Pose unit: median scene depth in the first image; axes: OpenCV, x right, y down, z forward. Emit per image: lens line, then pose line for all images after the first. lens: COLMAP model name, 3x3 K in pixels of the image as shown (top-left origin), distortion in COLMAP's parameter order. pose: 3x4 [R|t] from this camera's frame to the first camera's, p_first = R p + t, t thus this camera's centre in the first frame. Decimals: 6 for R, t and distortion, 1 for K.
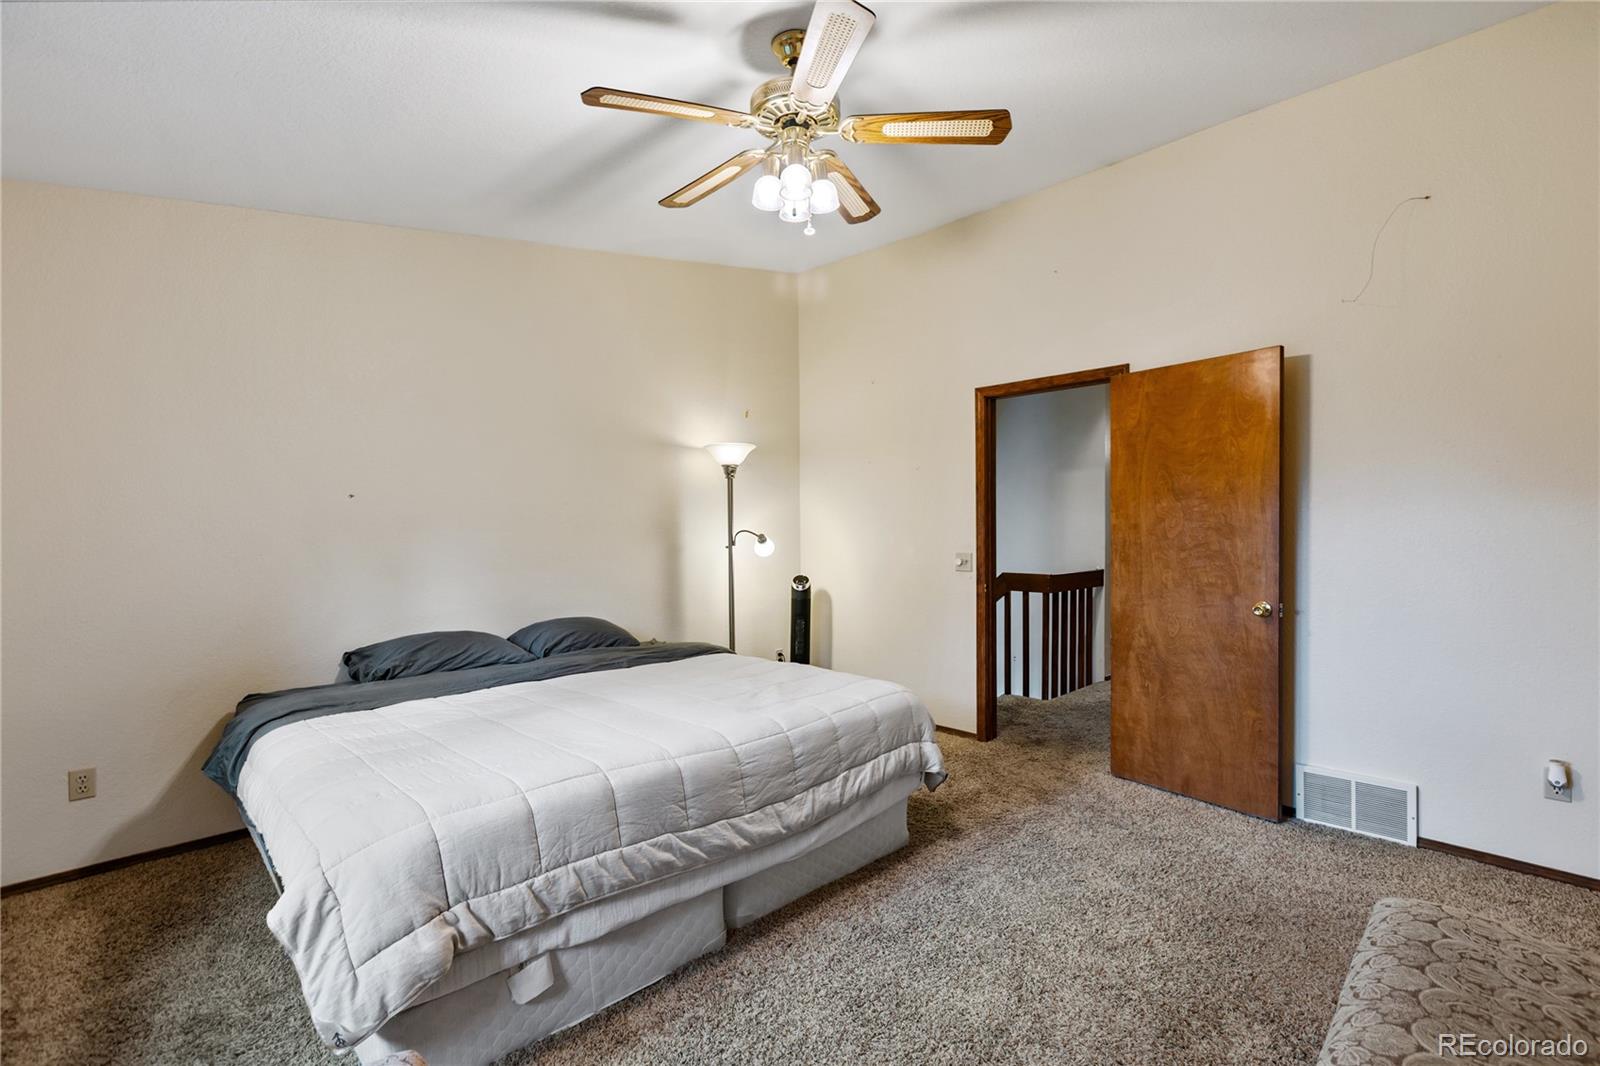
lens RADIAL K [[726.2, 0, 802.4], [0, 726.2, 541.2], [0, 0, 1]] dist [-0.000024, -0.000111]
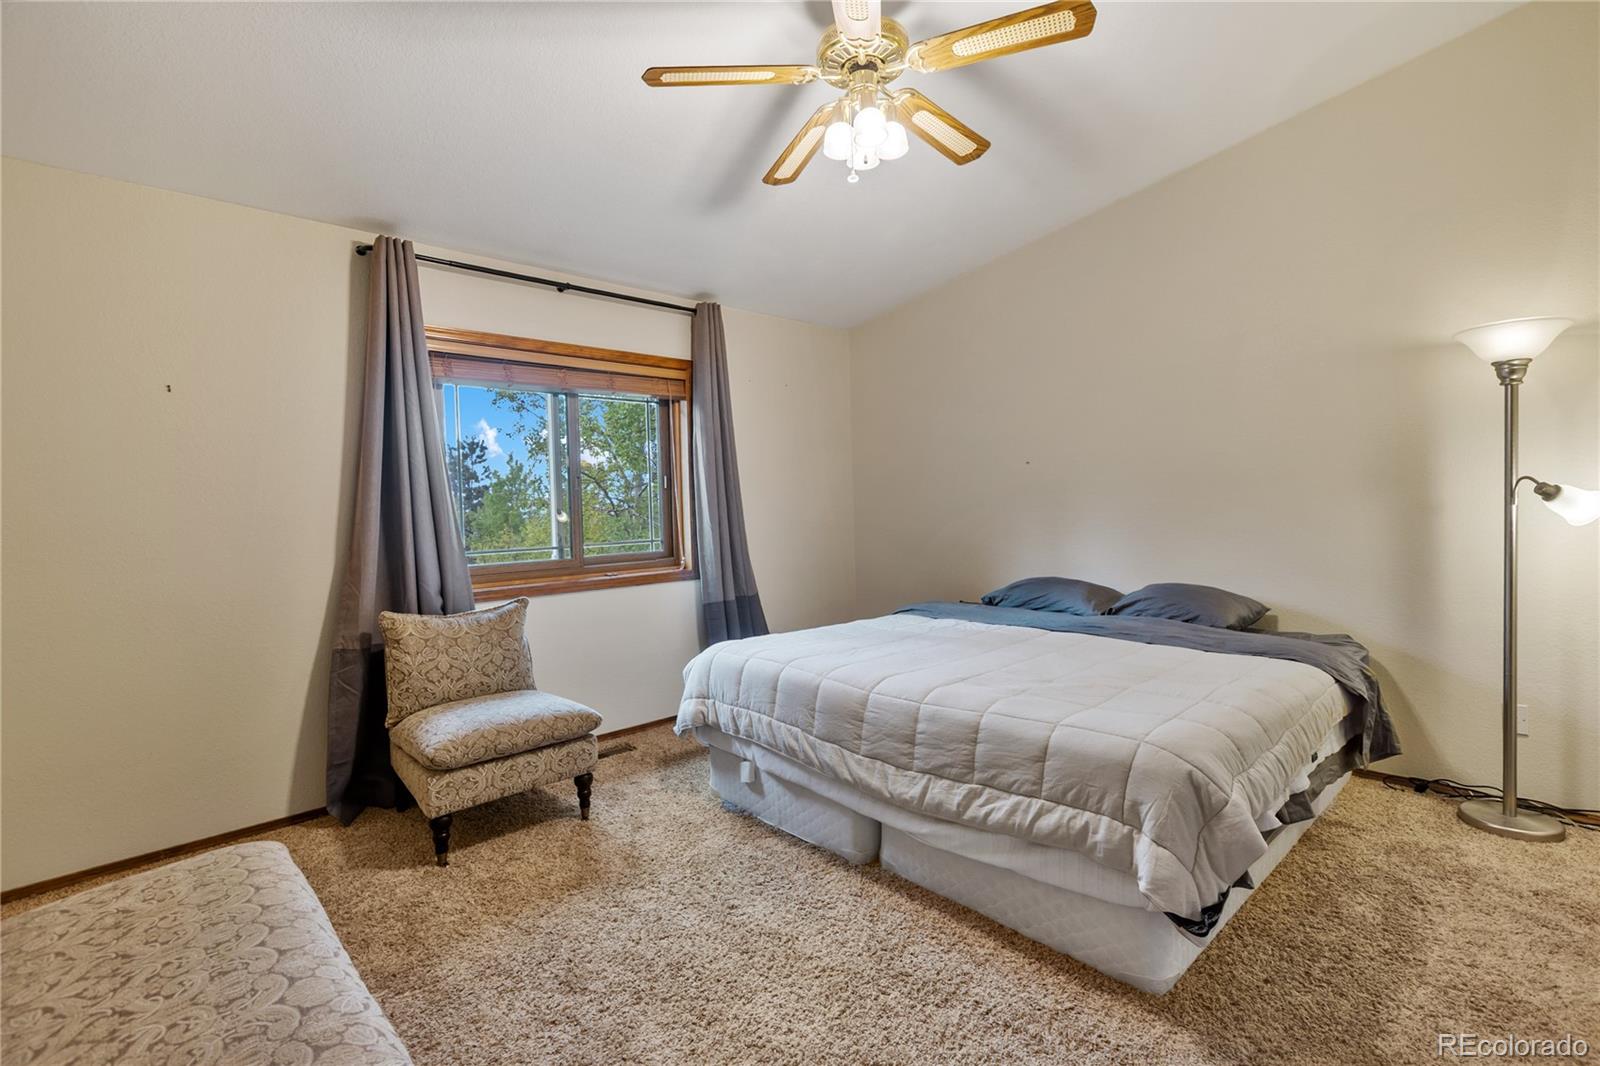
lens RADIAL K [[712.5, 0, 798.8], [0, 712.5, 532.4], [0, 0, 1]] dist [0.002643, -0.005065]
pose [[-0.032561, 0.039388, -0.998693, 0.704562], [0.006257, 0.999212, 0.039204, 0.004717], [0.999450, -0.004972, -0.032782, 0.693606]]
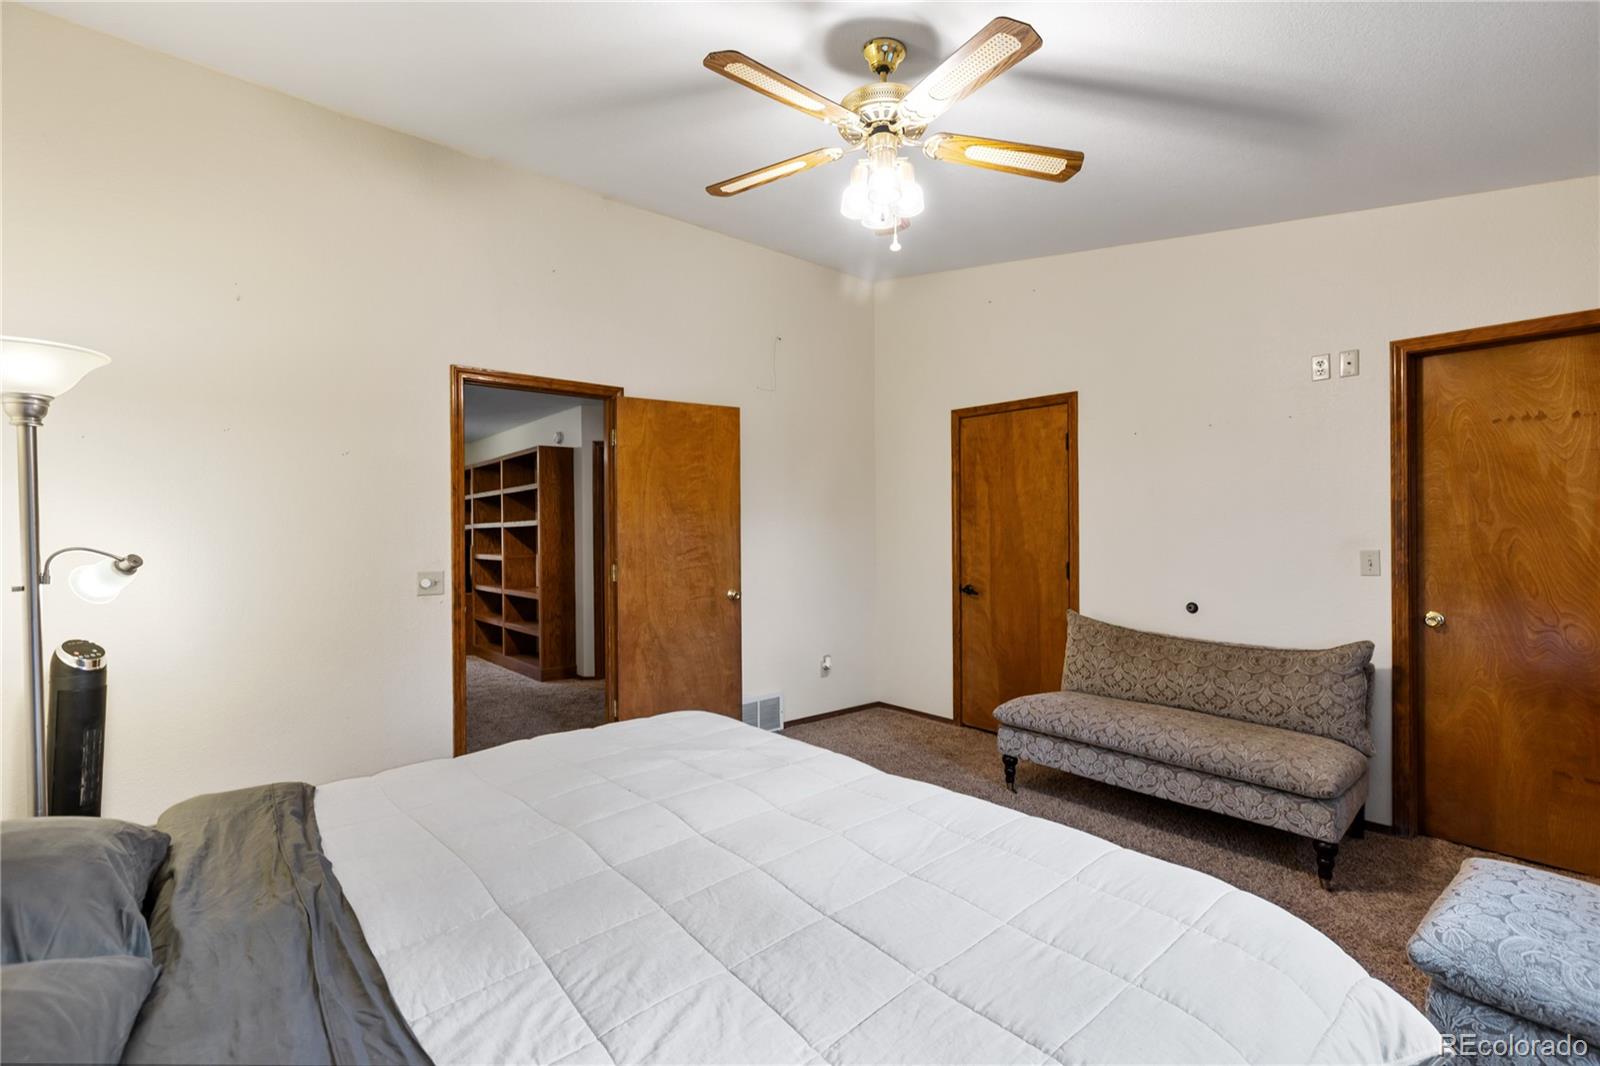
lens RADIAL K [[726.2, 0, 802.4], [0, 726.2, 541.2], [0, 0, 1]] dist [-0.000024, -0.000111]
pose [[0.050500, -0.008706, 0.998686, -0.740550], [0.026930, 0.999610, 0.007352, -0.015020], [-0.998361, 0.026523, 0.050715, 0.794349]]
